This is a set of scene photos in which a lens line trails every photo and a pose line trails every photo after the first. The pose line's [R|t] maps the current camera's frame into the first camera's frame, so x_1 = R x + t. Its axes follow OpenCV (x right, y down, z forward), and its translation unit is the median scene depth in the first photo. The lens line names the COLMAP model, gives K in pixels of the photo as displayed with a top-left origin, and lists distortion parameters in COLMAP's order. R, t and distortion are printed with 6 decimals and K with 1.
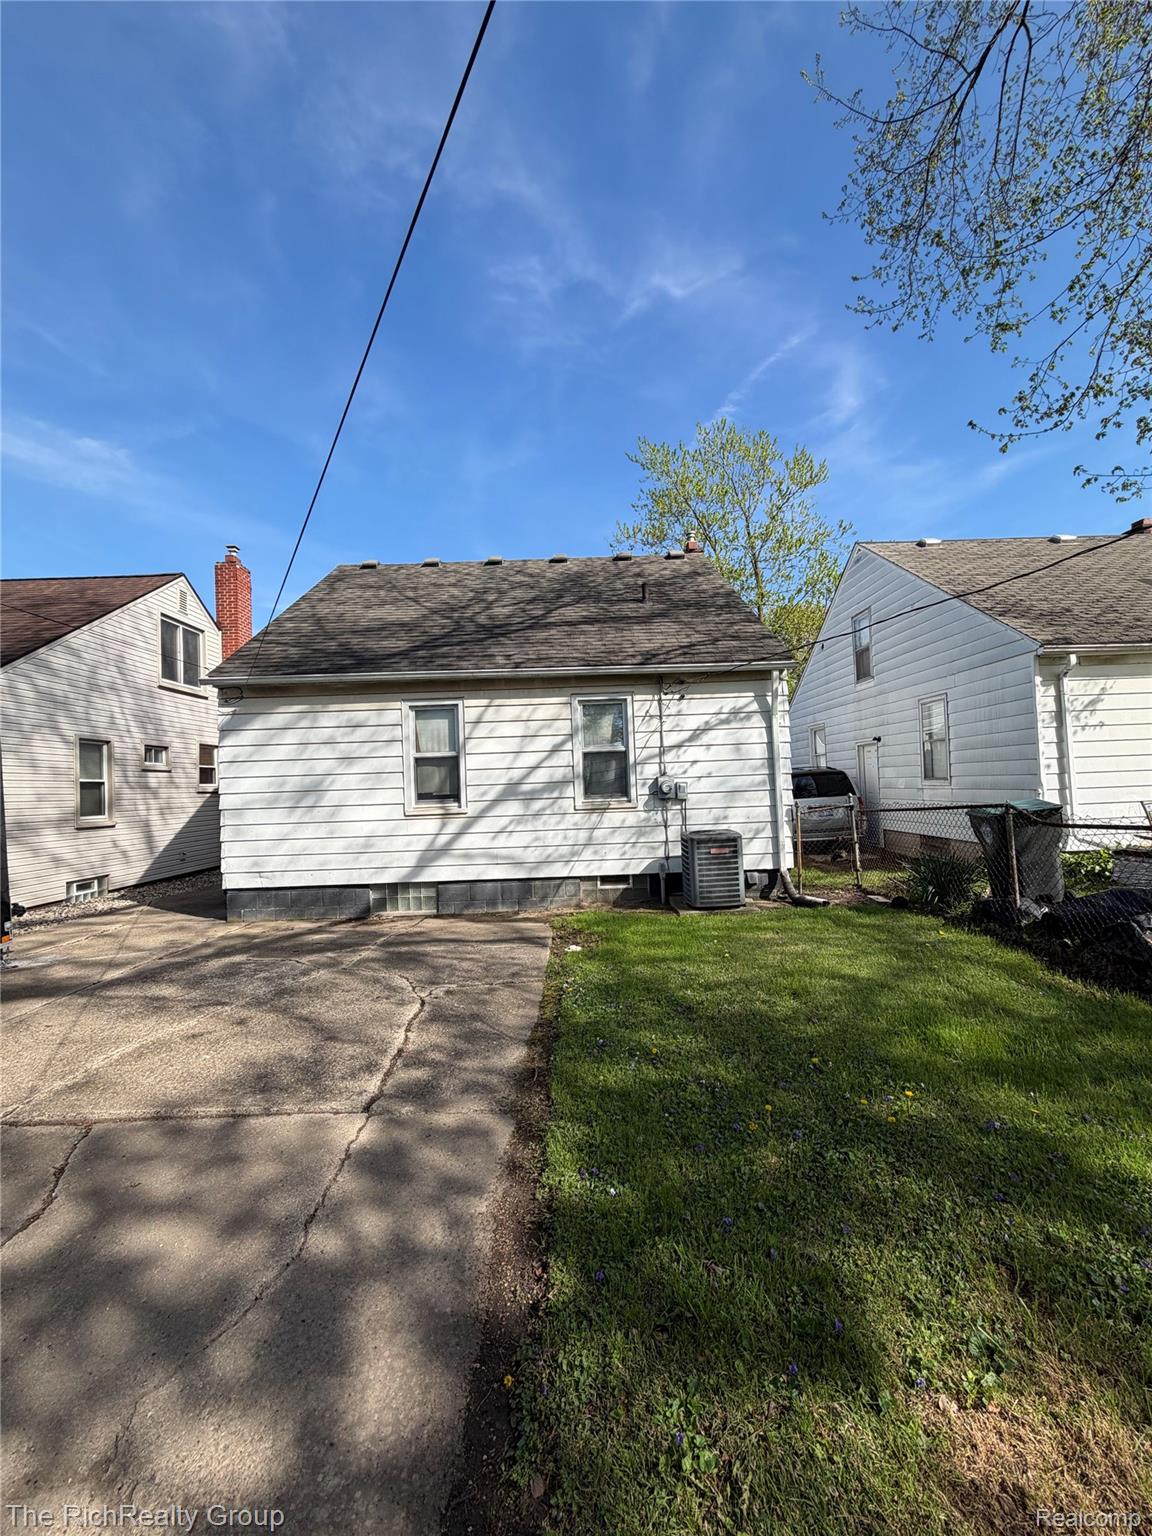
lens RADIAL K [[611.1, 0, 576.7], [0, 611.1, 768.1], [0, 0, 1]] dist [0.002285, 0.000668]
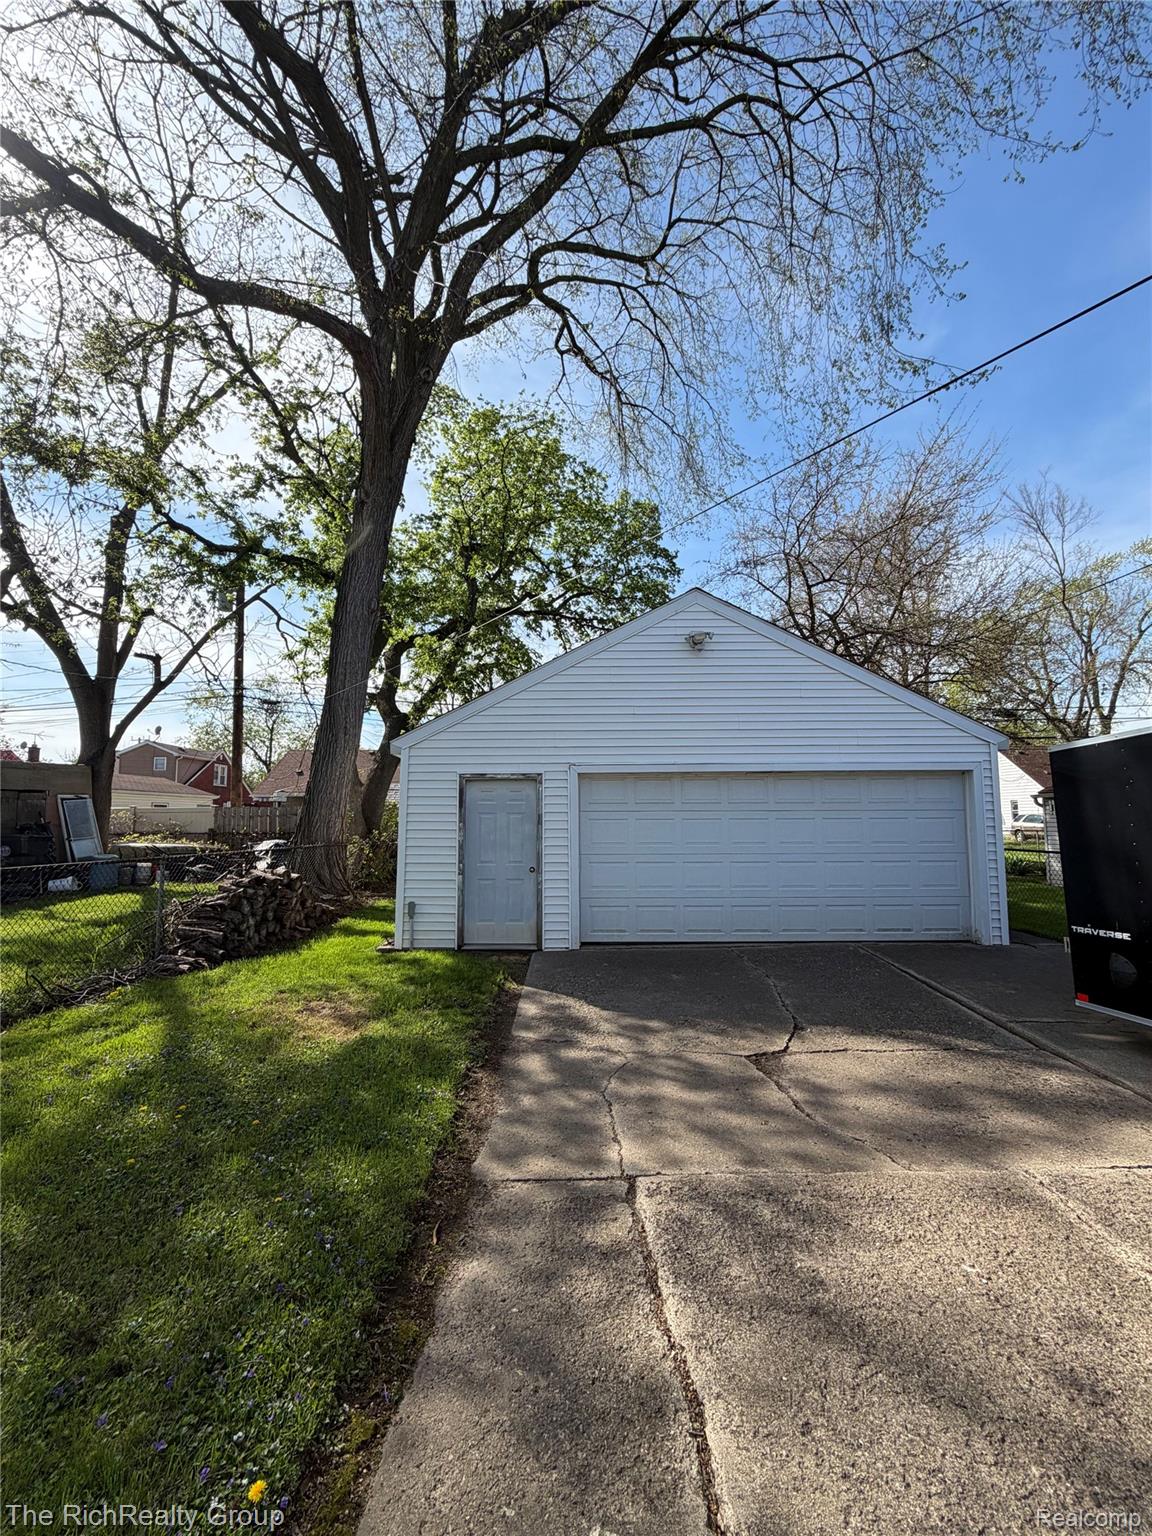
lens RADIAL K [[611.1, 0, 572.4], [0, 611.1, 766.5], [0, 0, 1]] dist [0.002285, 0.000668]
pose [[-0.999597, 0.019982, -0.020151, -0.269254], [0.021814, 0.995215, -0.095241, 0.024064], [0.018152, -0.095643, -0.995250, 2.129861]]
